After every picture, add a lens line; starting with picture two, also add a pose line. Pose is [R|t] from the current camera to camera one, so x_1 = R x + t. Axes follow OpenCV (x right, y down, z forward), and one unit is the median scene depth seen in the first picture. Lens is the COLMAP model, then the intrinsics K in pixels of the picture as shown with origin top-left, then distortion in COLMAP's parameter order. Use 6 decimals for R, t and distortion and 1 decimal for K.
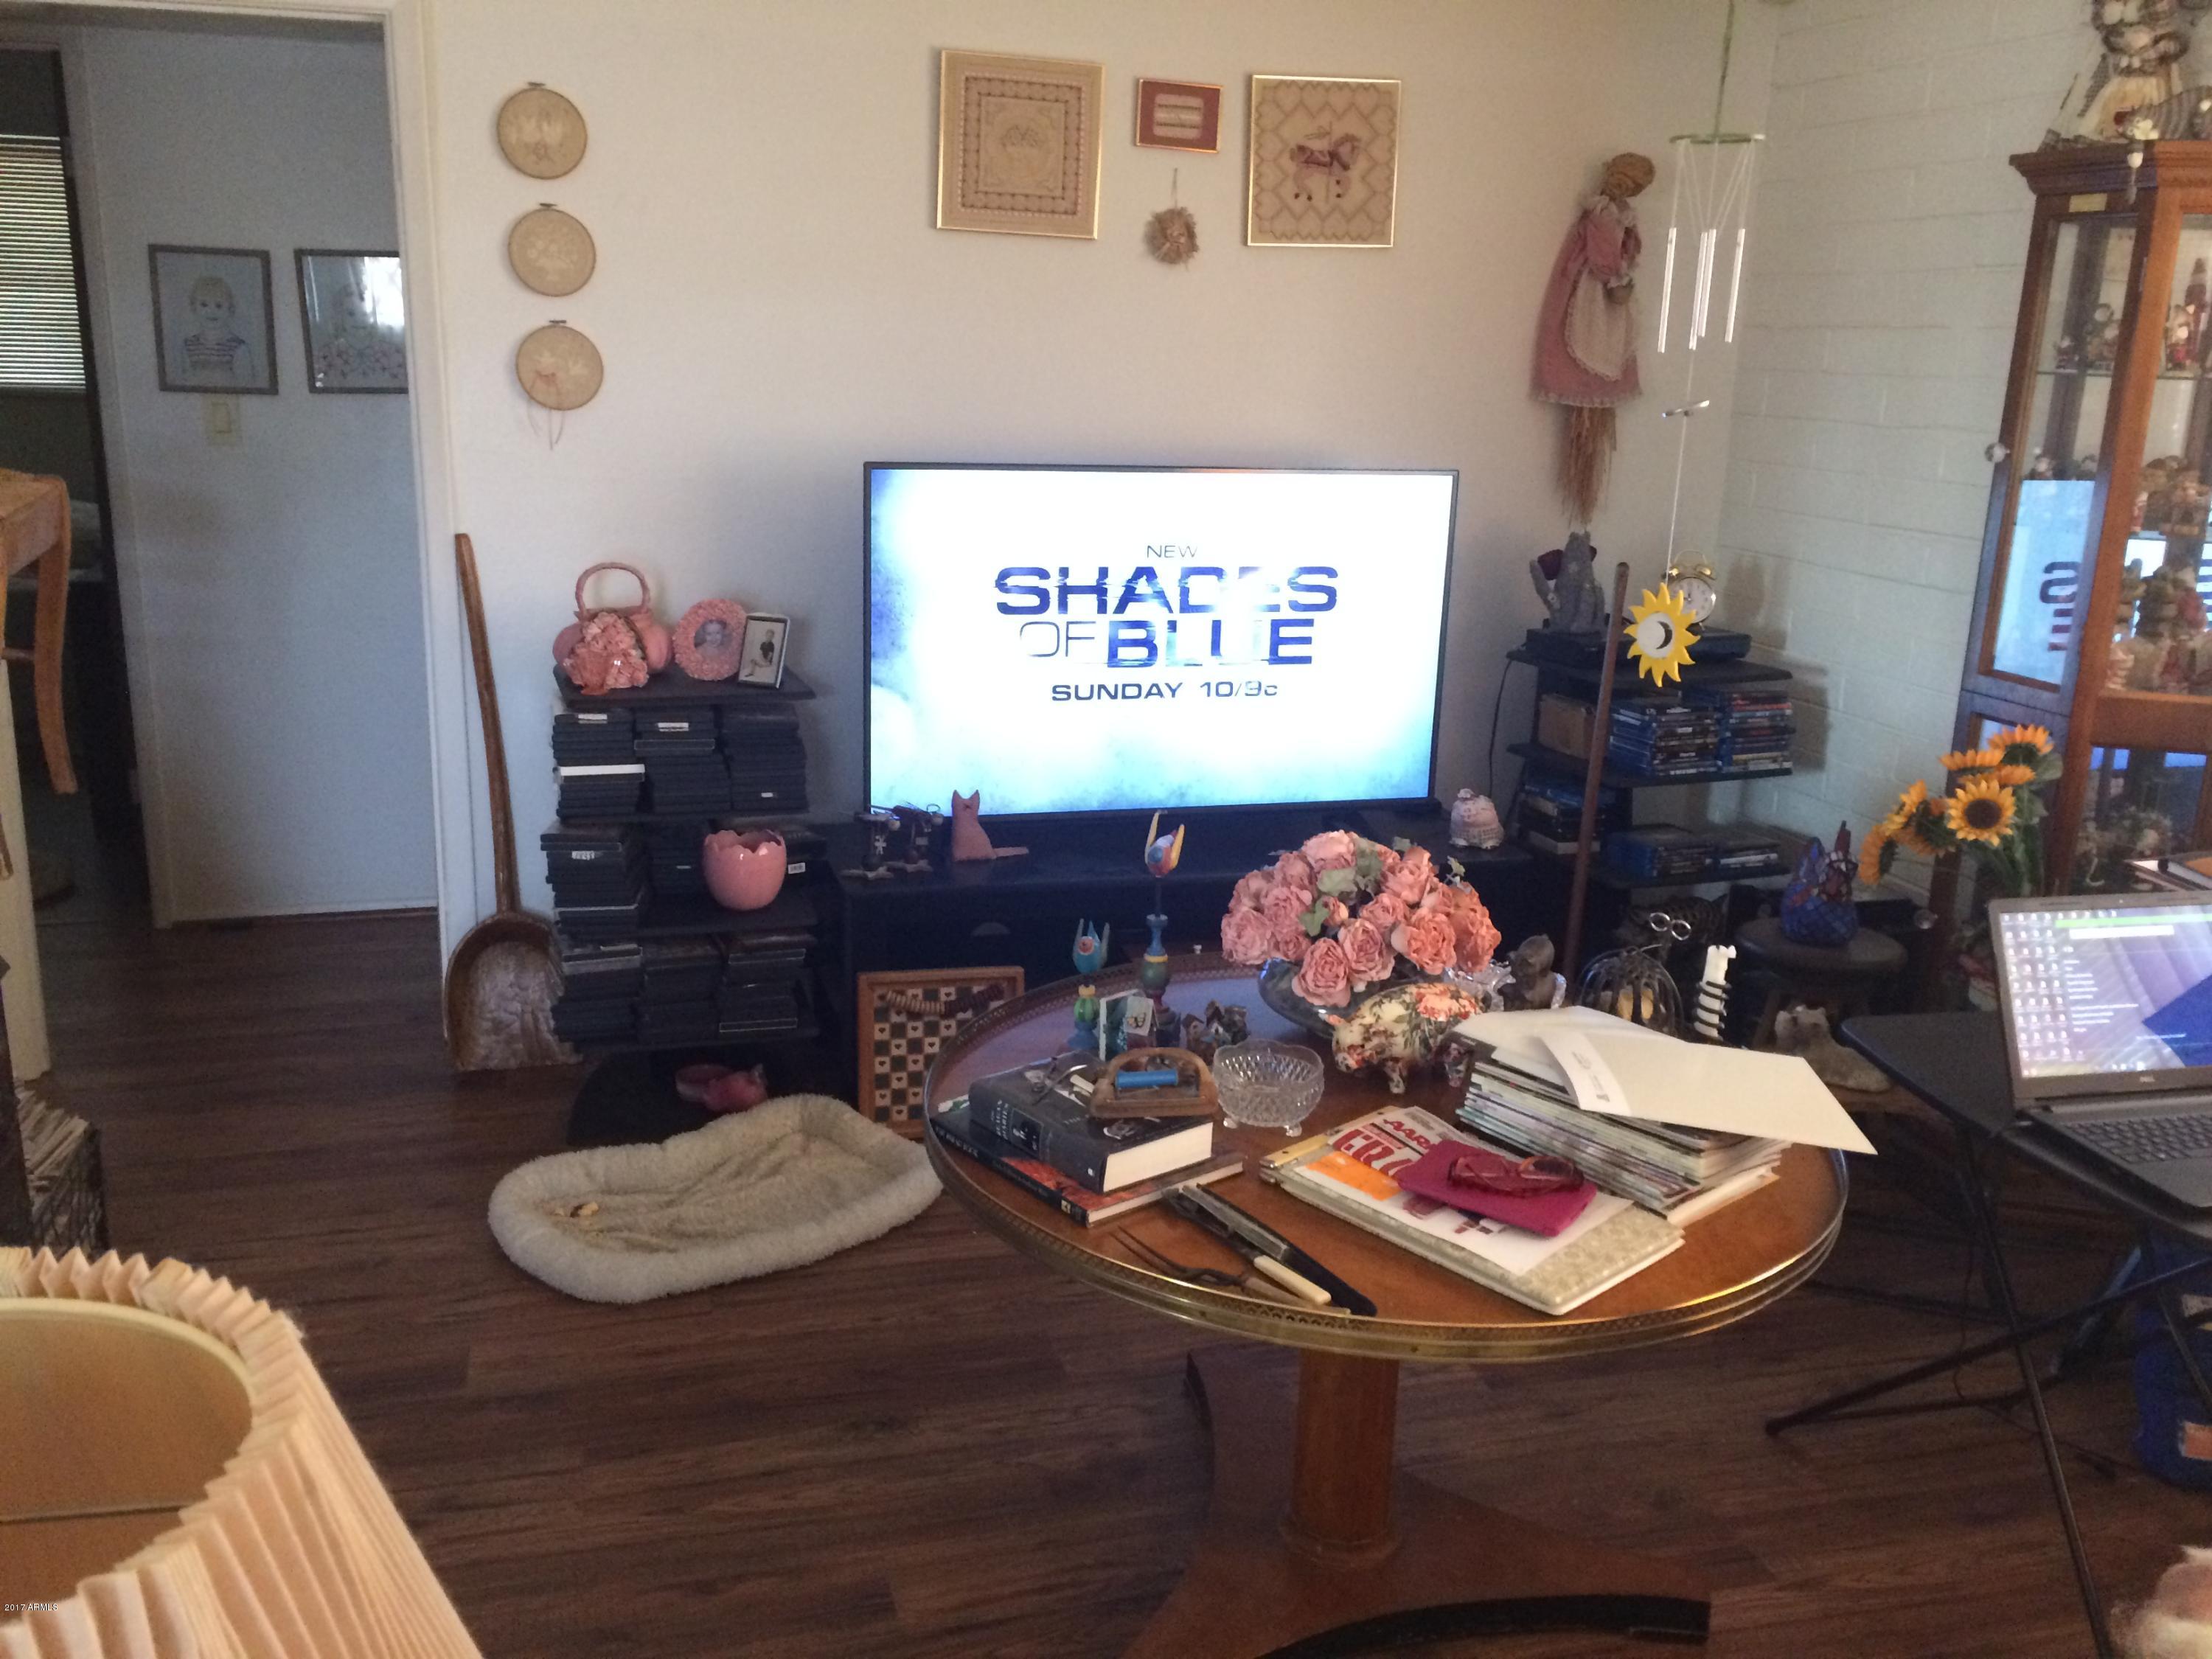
lens RADIAL K [[1899.4, 0, 1096.3], [0, 1899.4, 834.7], [0, 0, 1]] dist [0.077293, -0.096931]
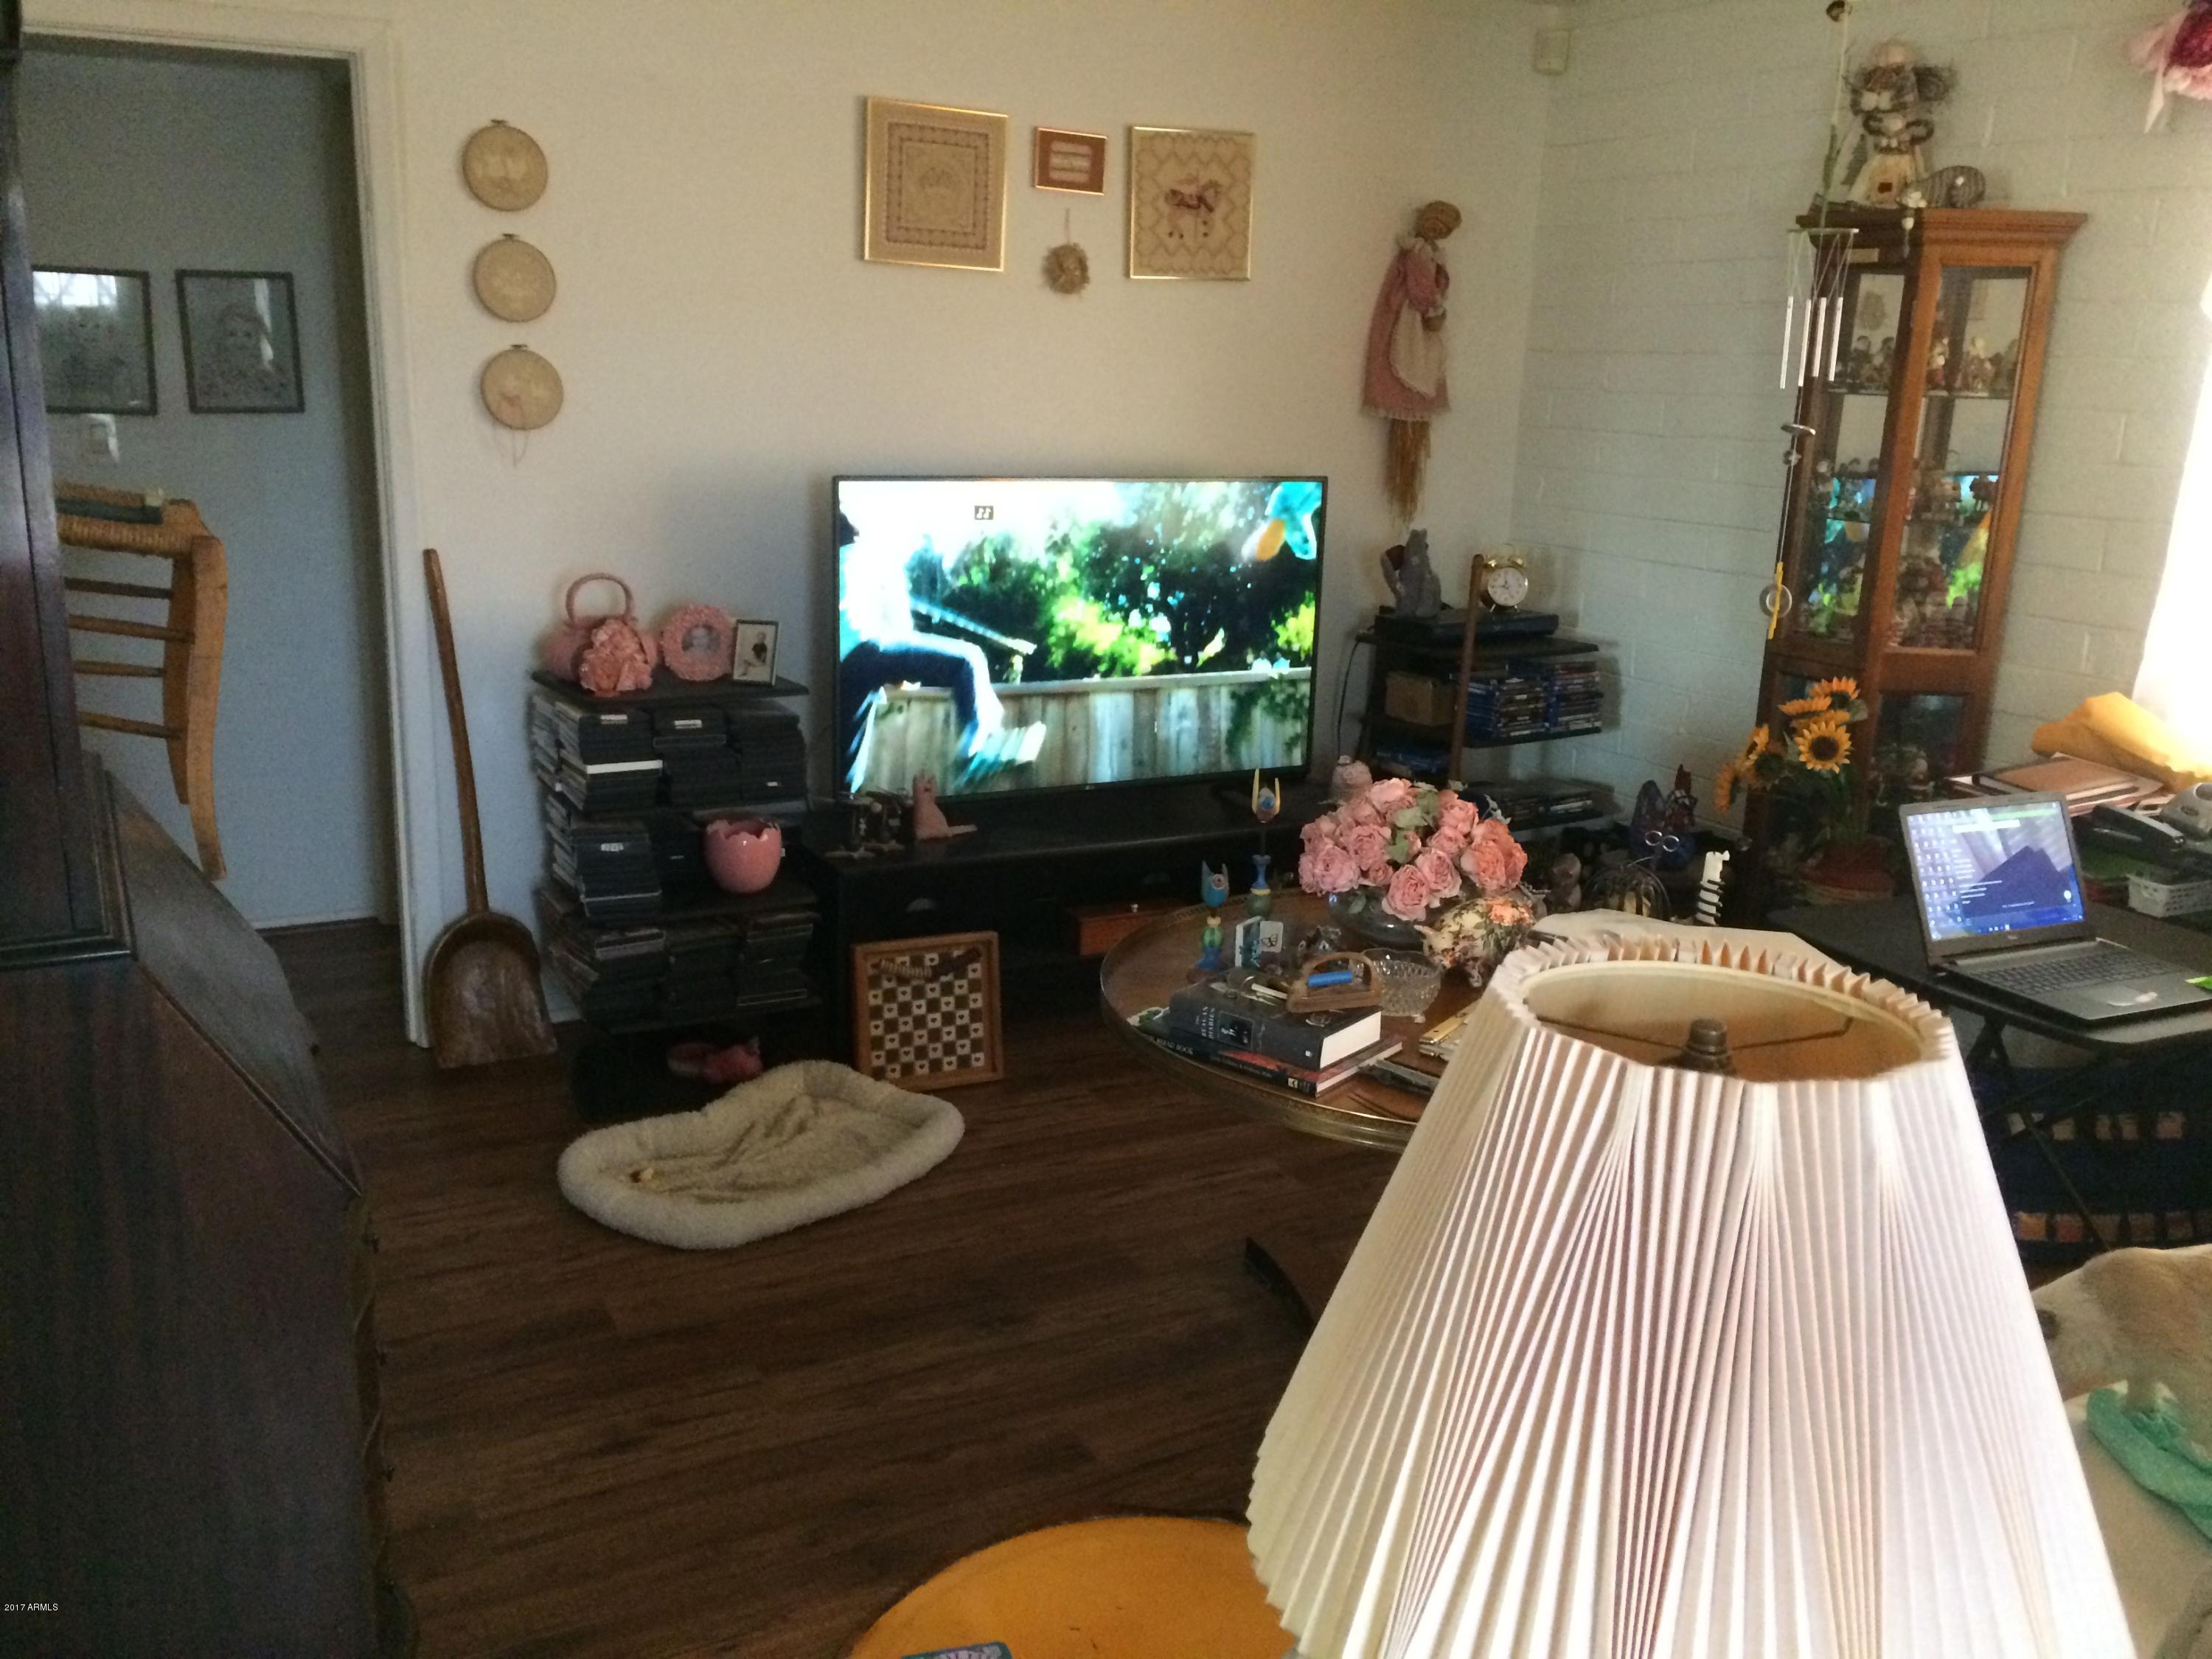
lens RADIAL K [[1899.4, 0, 1095.6], [0, 1899.4, 834.0], [0, 0, 1]] dist [0.077293, -0.096931]
pose [[0.977507, -0.051254, 0.204580, -0.212069], [0.051981, 0.998646, 0.001824, 0.014751], [-0.204397, 0.008852, 0.978848, -0.096912]]
